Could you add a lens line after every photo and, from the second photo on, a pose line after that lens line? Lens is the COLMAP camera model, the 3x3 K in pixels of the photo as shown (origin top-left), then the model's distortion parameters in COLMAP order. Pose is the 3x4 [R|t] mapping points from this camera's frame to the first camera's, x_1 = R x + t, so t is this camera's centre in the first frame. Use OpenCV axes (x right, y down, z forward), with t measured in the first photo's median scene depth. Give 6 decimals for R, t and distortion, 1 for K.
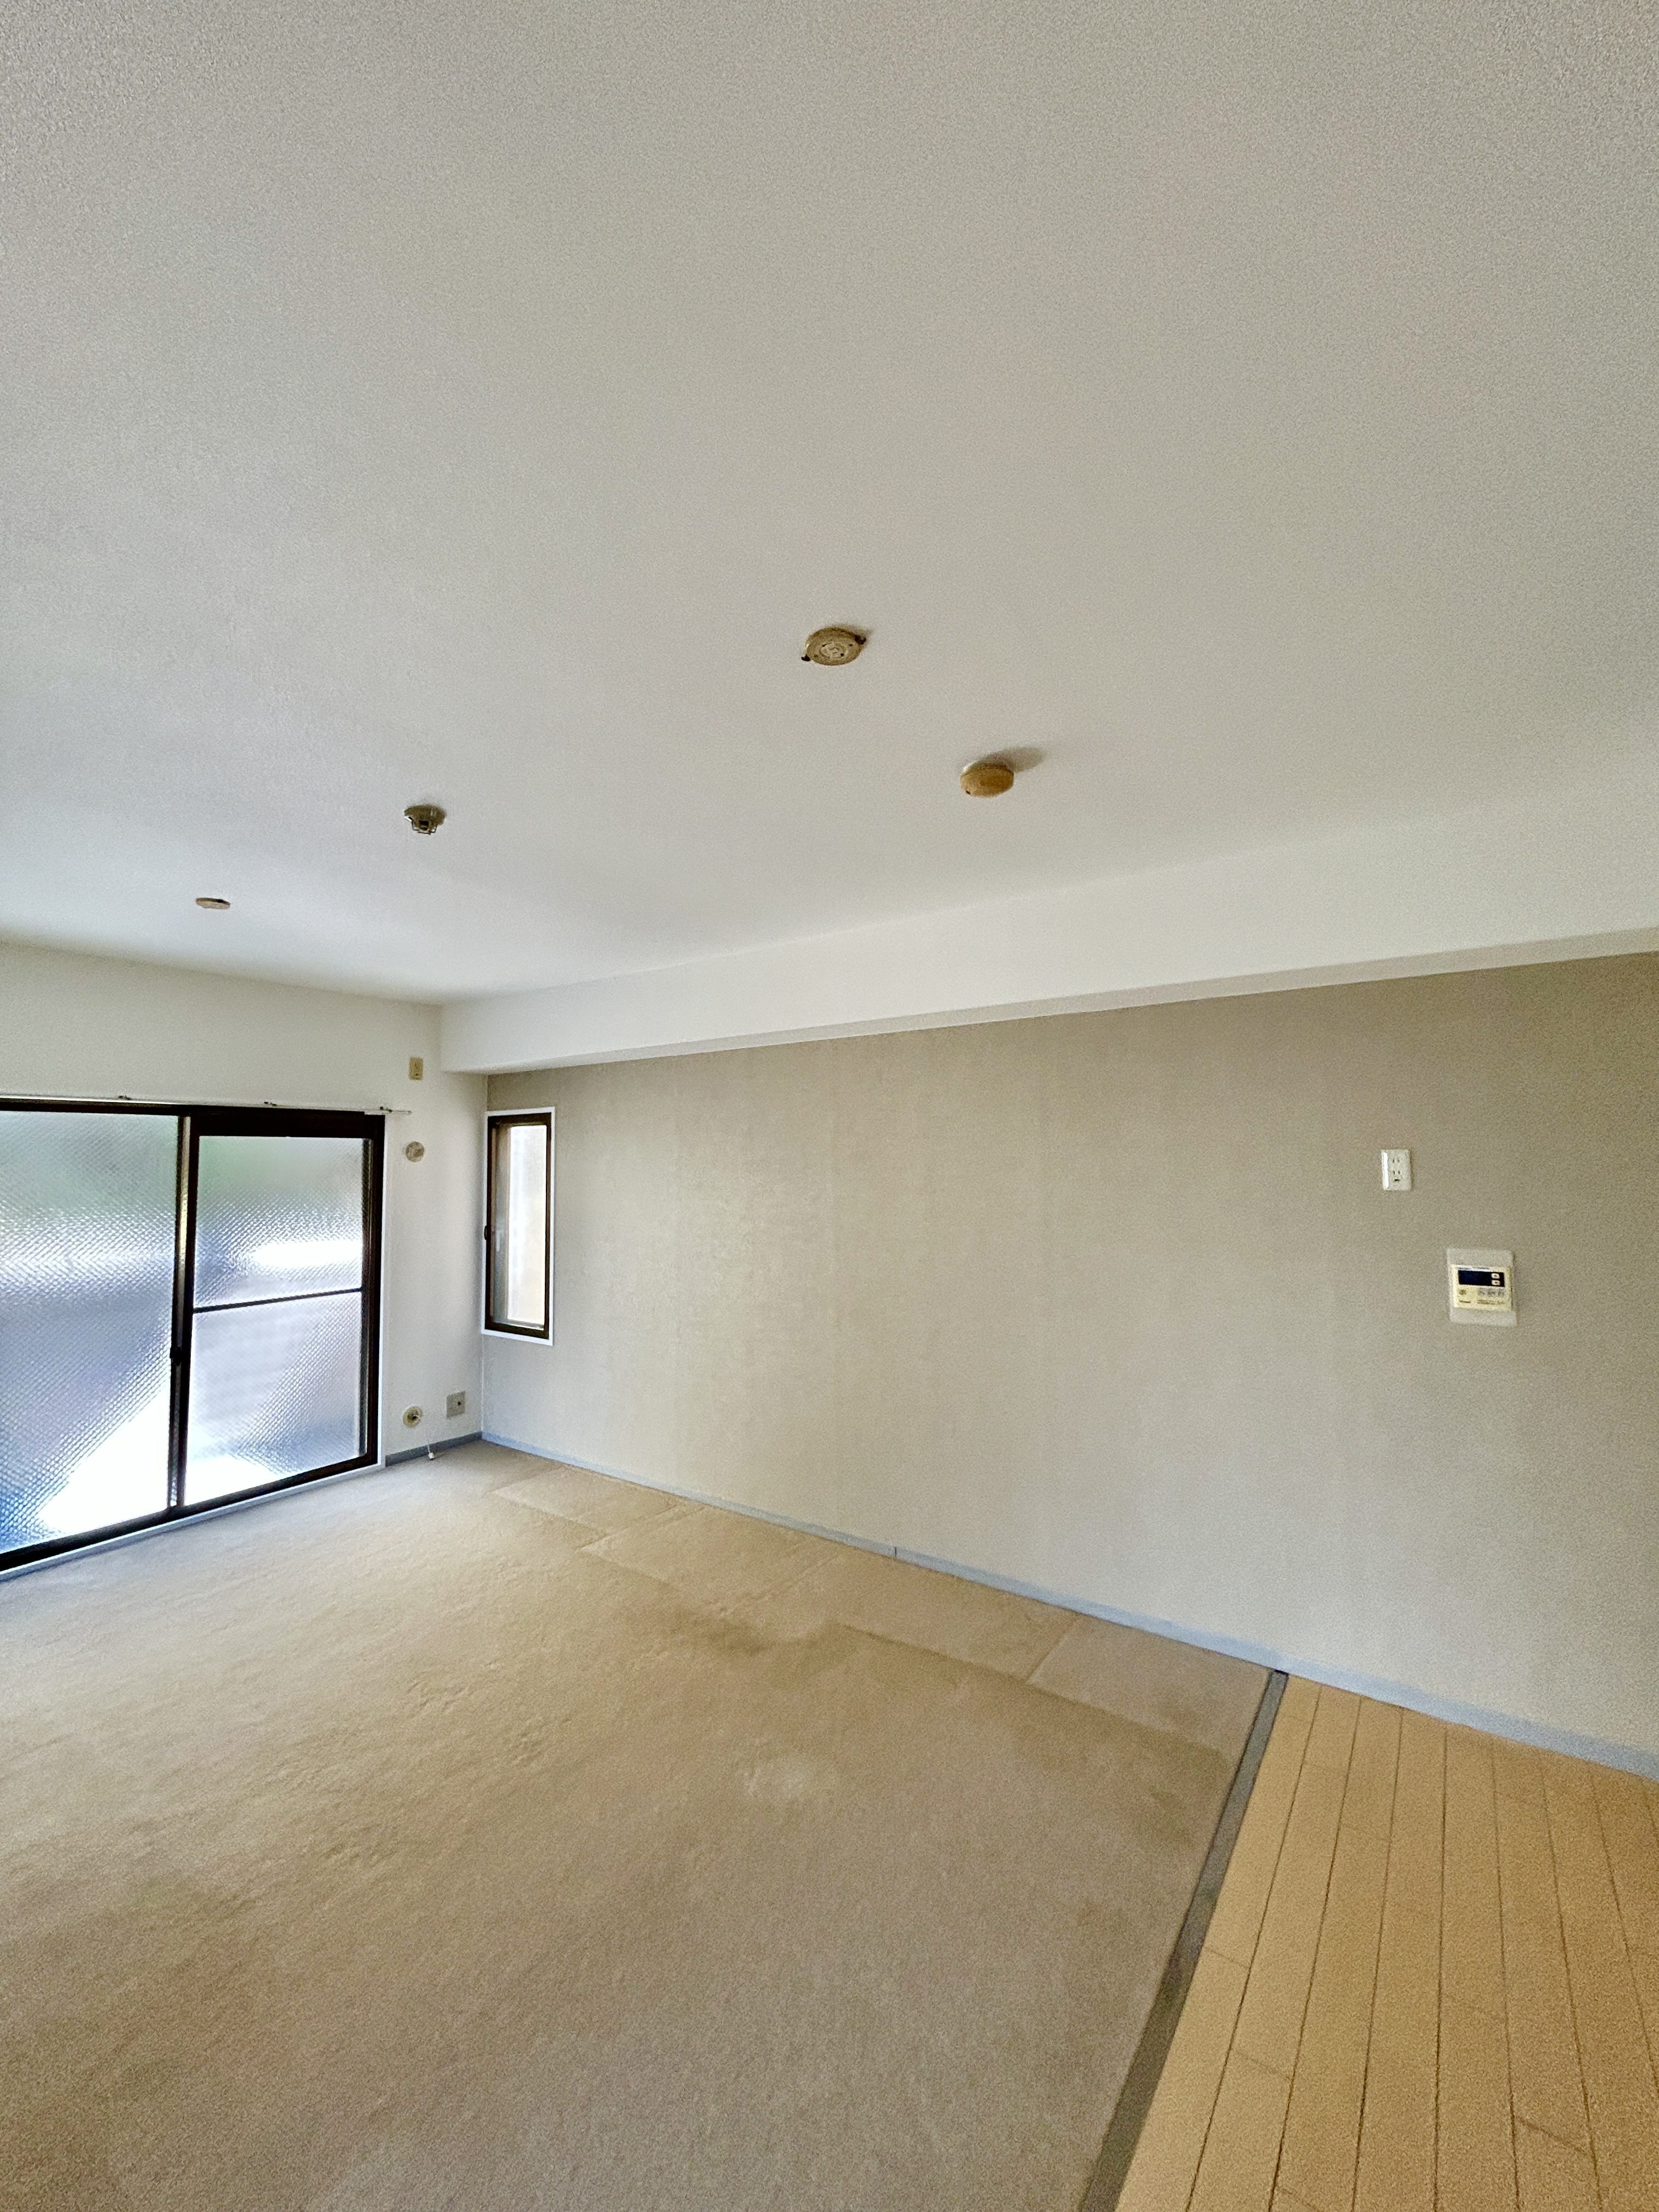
lens RADIAL K [[883.5, 0, 829.5], [0, 883.5, 1106.0], [0, 0, 1]] dist [-0.000425, 0.000166]
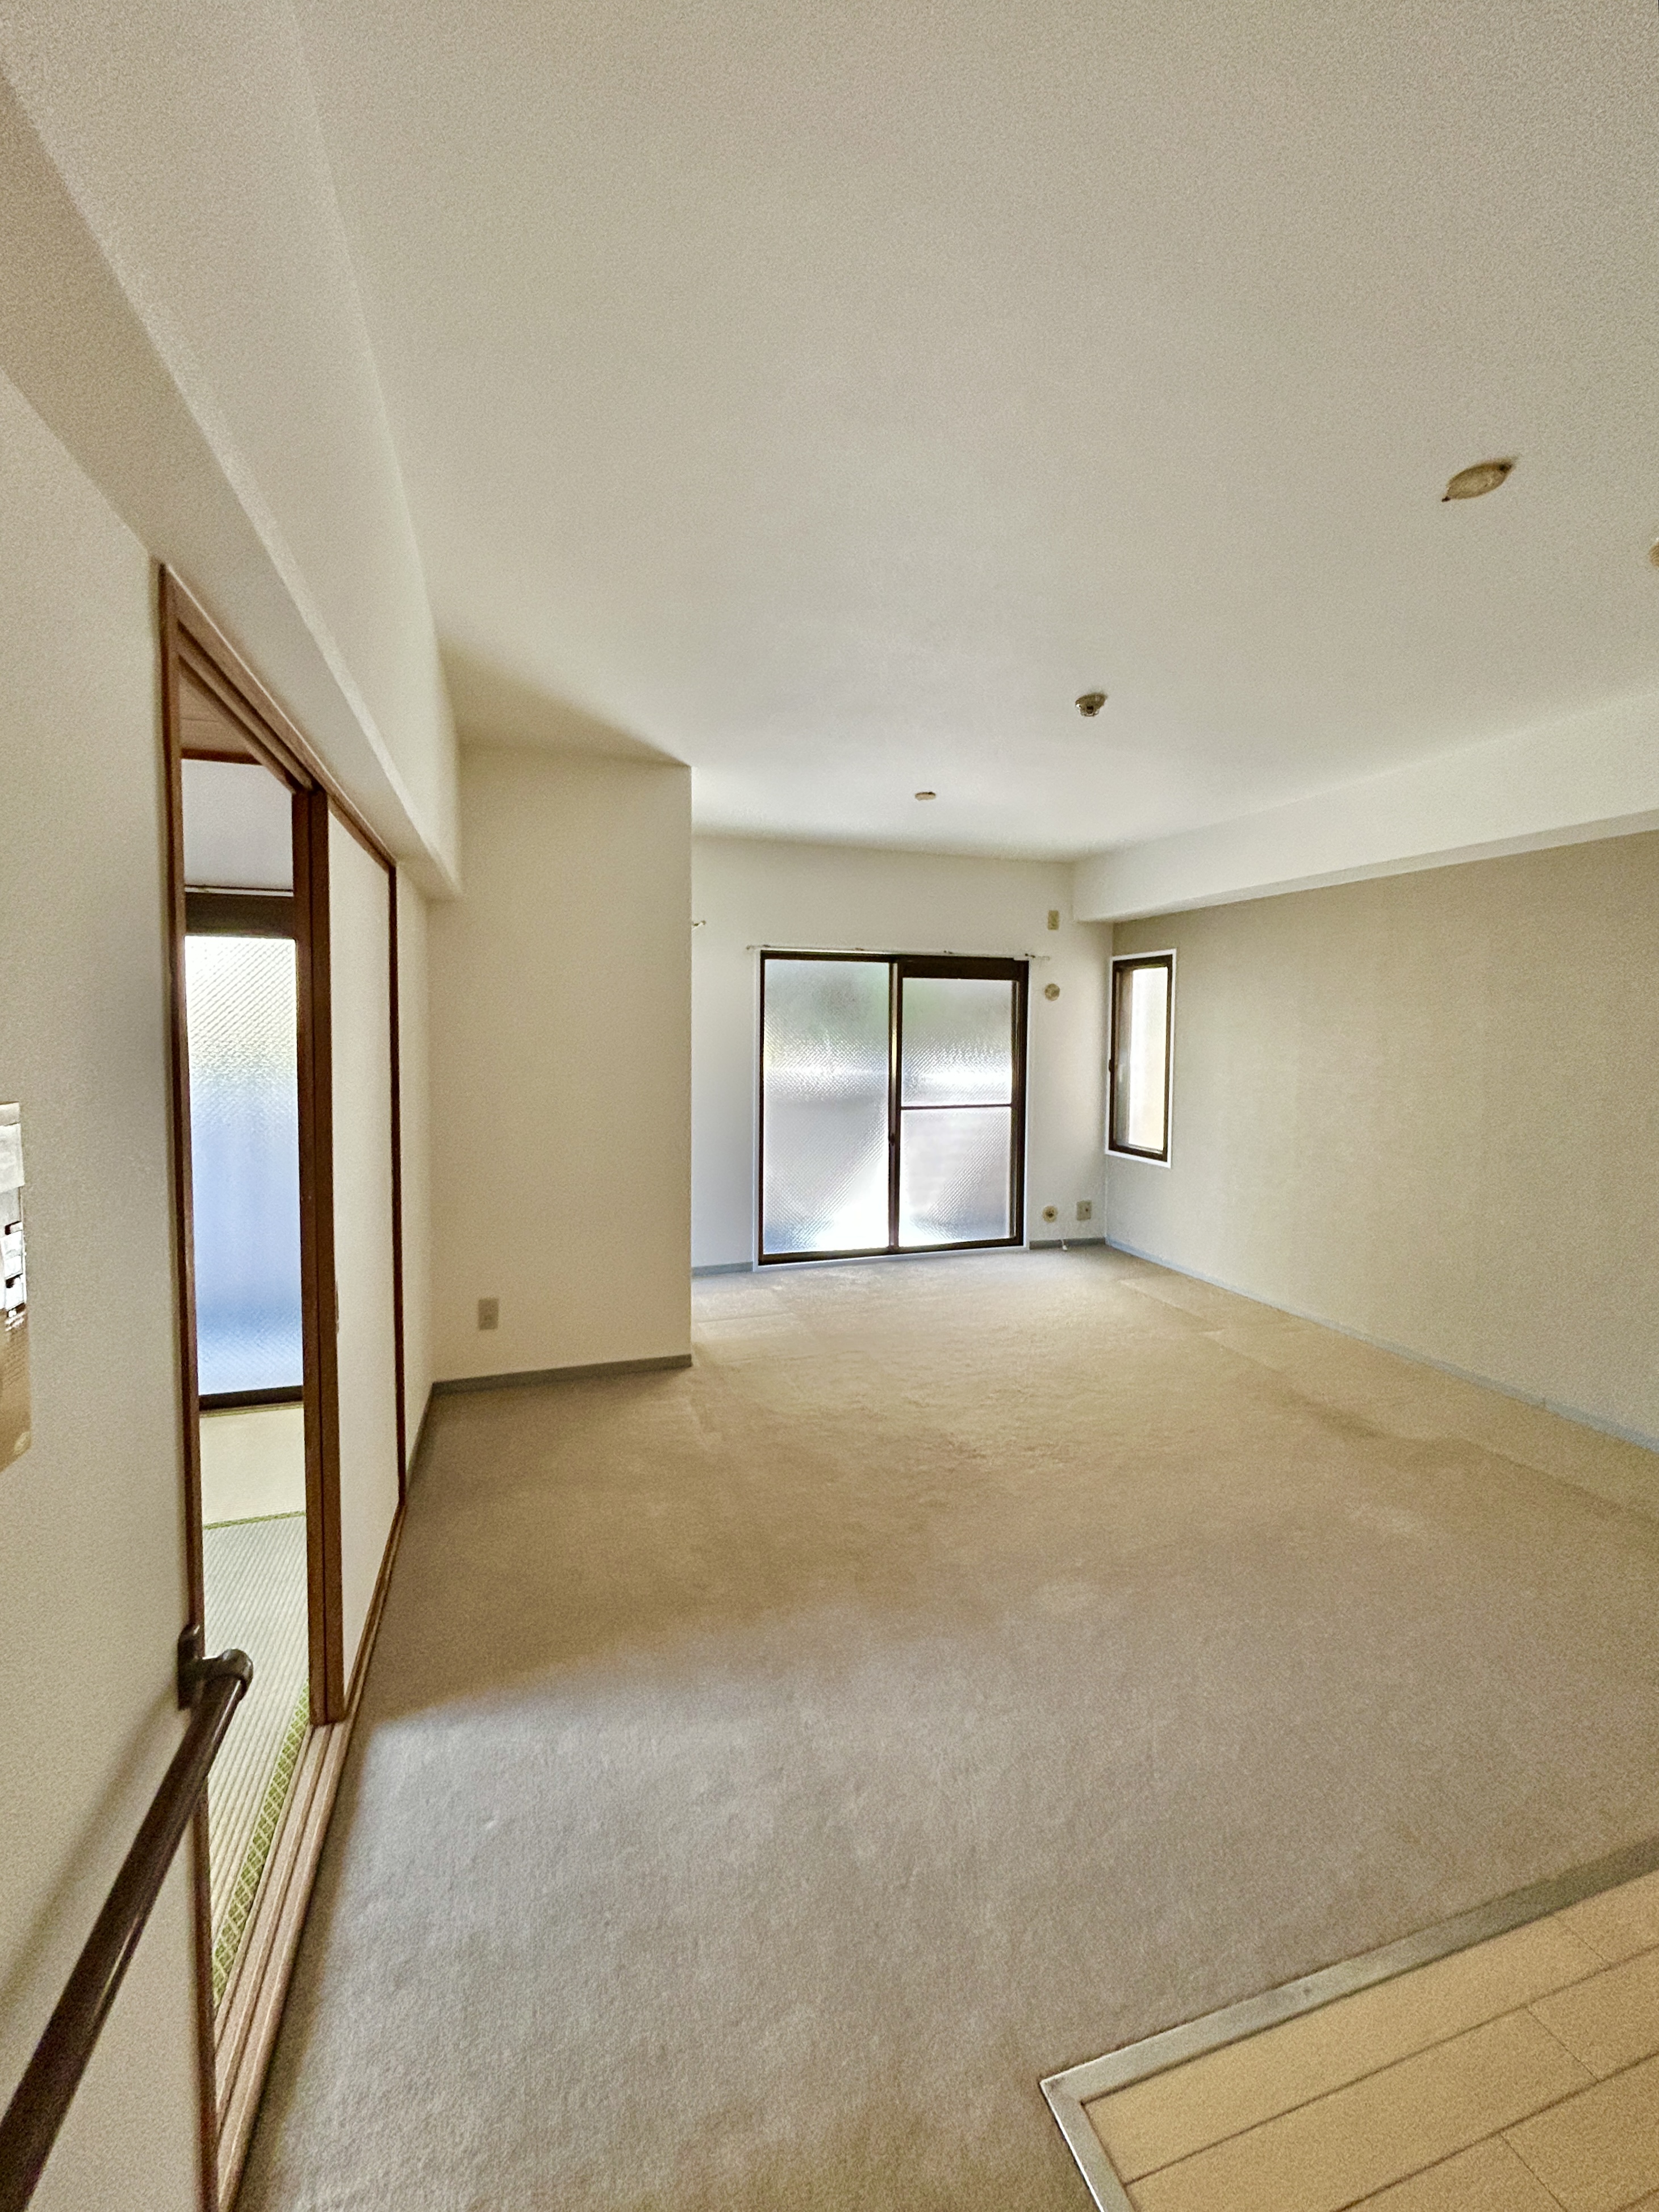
lens RADIAL K [[930.5, 0, 830.5], [0, 930.5, 1072.7], [0, 0, 1]] dist [-0.002082, -0.000334]
pose [[0.804661, 0.043534, -0.592136, 0.027626], [0.020315, 0.994706, 0.100737, 0.030015], [0.593386, -0.093088, 0.799517, -0.174720]]
